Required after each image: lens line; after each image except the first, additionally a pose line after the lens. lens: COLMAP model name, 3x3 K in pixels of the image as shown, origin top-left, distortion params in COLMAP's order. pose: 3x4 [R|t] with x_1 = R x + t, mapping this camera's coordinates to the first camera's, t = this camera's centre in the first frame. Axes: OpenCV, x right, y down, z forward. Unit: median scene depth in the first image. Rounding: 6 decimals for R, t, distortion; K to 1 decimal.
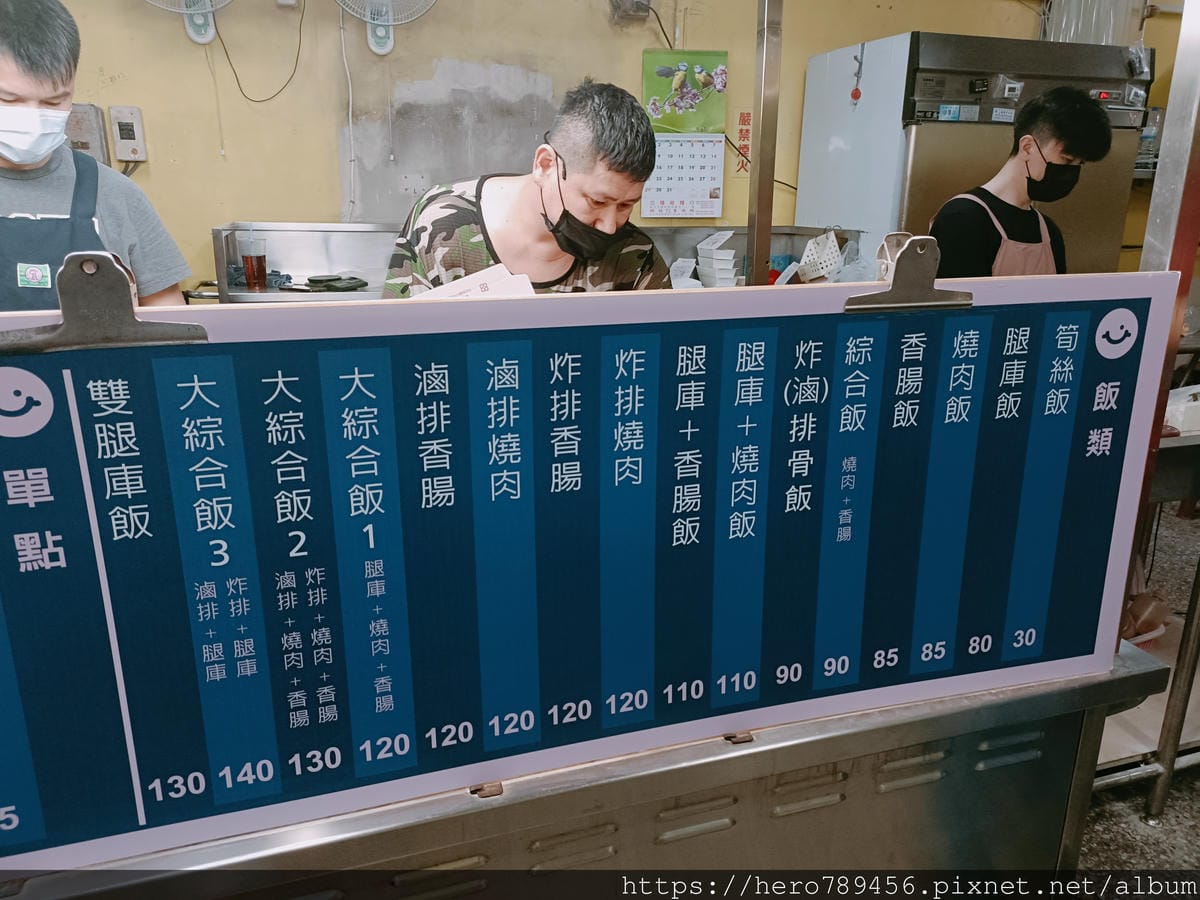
lens RADIAL K [[878.7, 0, 600.0], [0, 878.7, 450.0], [0, 0, 1]] dist [0.076159, -0.088514]
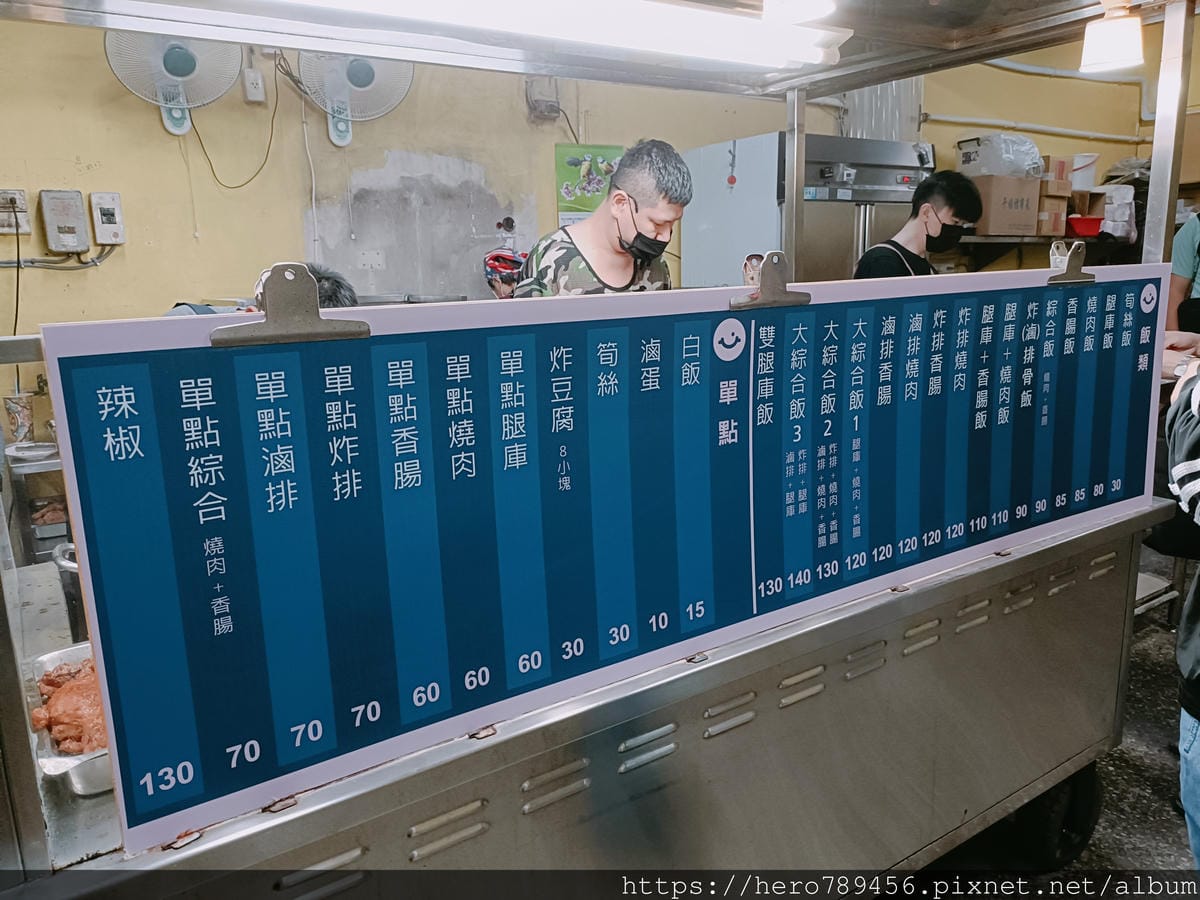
lens RADIAL K [[878.7, 0, 600.0], [0, 878.7, 450.0], [0, 0, 1]] dist [0.076159, -0.088514]
pose [[0.959584, -0.086818, 0.267697, -0.986474], [0.110885, 0.990915, -0.076110, 0.185771], [-0.258657, 0.102718, 0.960492, -0.391830]]
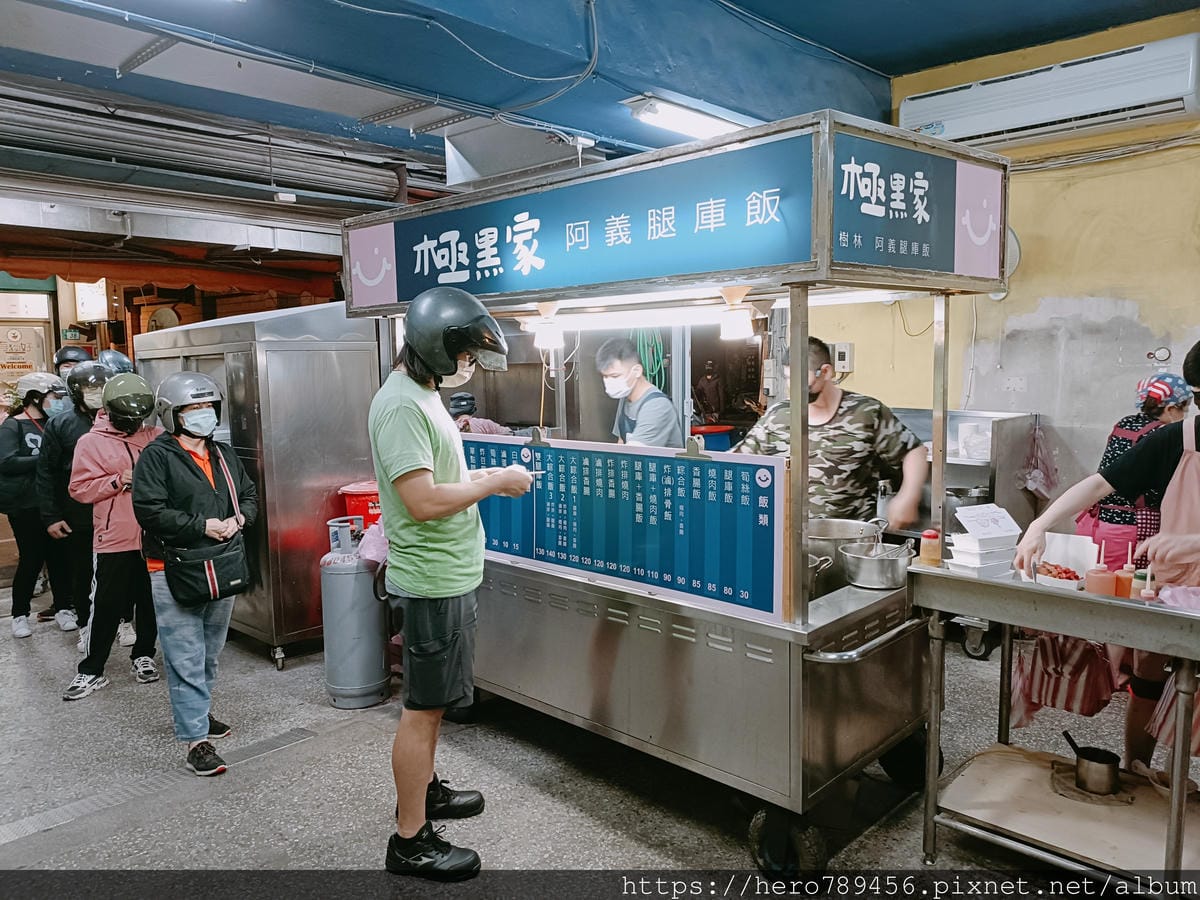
lens RADIAL K [[878.7, 0, 600.0], [0, 878.7, 450.0], [0, 0, 1]] dist [0.076159, -0.088514]
pose [[0.478670, 0.083048, -0.874058, 2.728129], [-0.235453, 0.971194, -0.036666, 0.000320], [0.845835, 0.223350, 0.484435, -0.733535]]
